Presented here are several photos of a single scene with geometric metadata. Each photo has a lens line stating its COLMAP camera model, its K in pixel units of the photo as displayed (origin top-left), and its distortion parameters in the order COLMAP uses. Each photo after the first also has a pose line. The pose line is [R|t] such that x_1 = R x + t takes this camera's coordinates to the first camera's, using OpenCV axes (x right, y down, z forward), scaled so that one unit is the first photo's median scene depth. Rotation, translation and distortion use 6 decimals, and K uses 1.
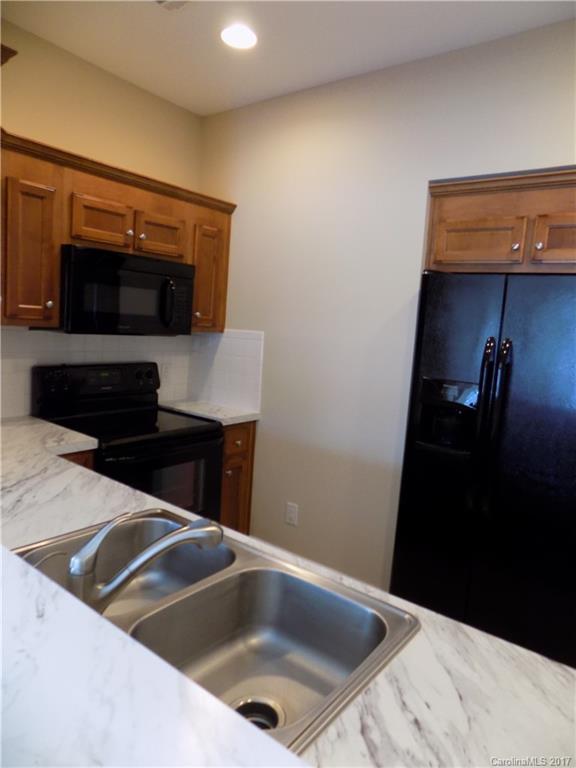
lens RADIAL K [[523.2, 0, 301.5], [0, 523.2, 382.2], [0, 0, 1]] dist [-0.065072, 0.056489]
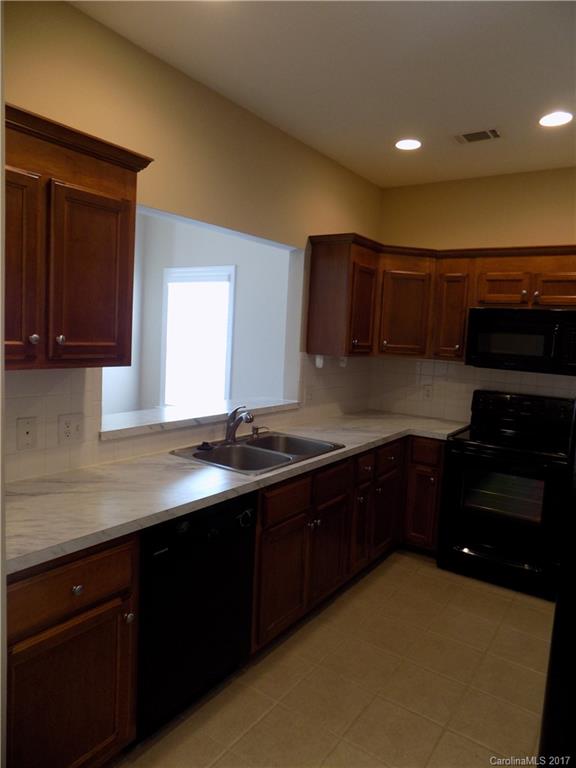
lens RADIAL K [[523.2, 0, 291.5], [0, 523.2, 383.8], [0, 0, 1]] dist [-0.065072, 0.056489]
pose [[0.036846, 0.030139, -0.998866, 0.911161], [-0.166417, 0.985773, 0.023605, 0.005047], [0.985367, 0.165358, 0.041337, 0.388815]]
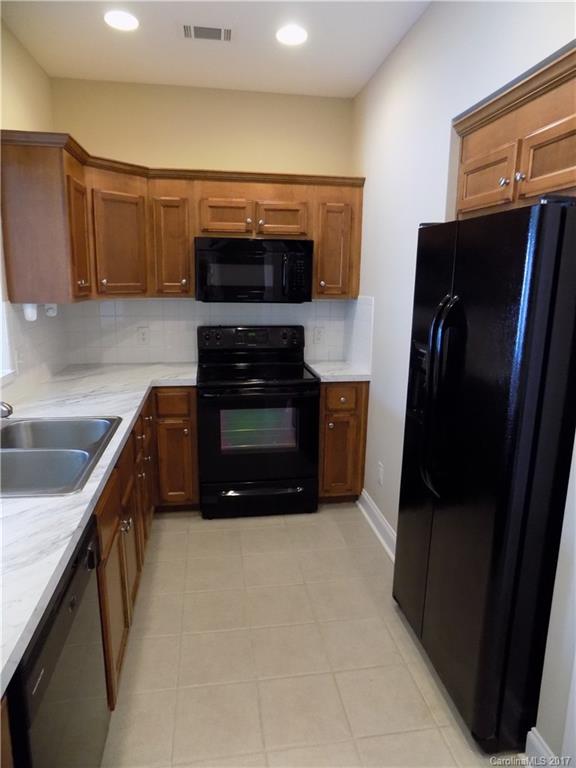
lens RADIAL K [[523.2, 0, 292.8], [0, 523.2, 385.0], [0, 0, 1]] dist [-0.065072, 0.056489]
pose [[0.719851, 0.084761, -0.688934, 0.620856], [-0.045707, 0.996151, 0.074799, 0.008993], [0.692622, -0.022355, 0.720954, 0.147001]]
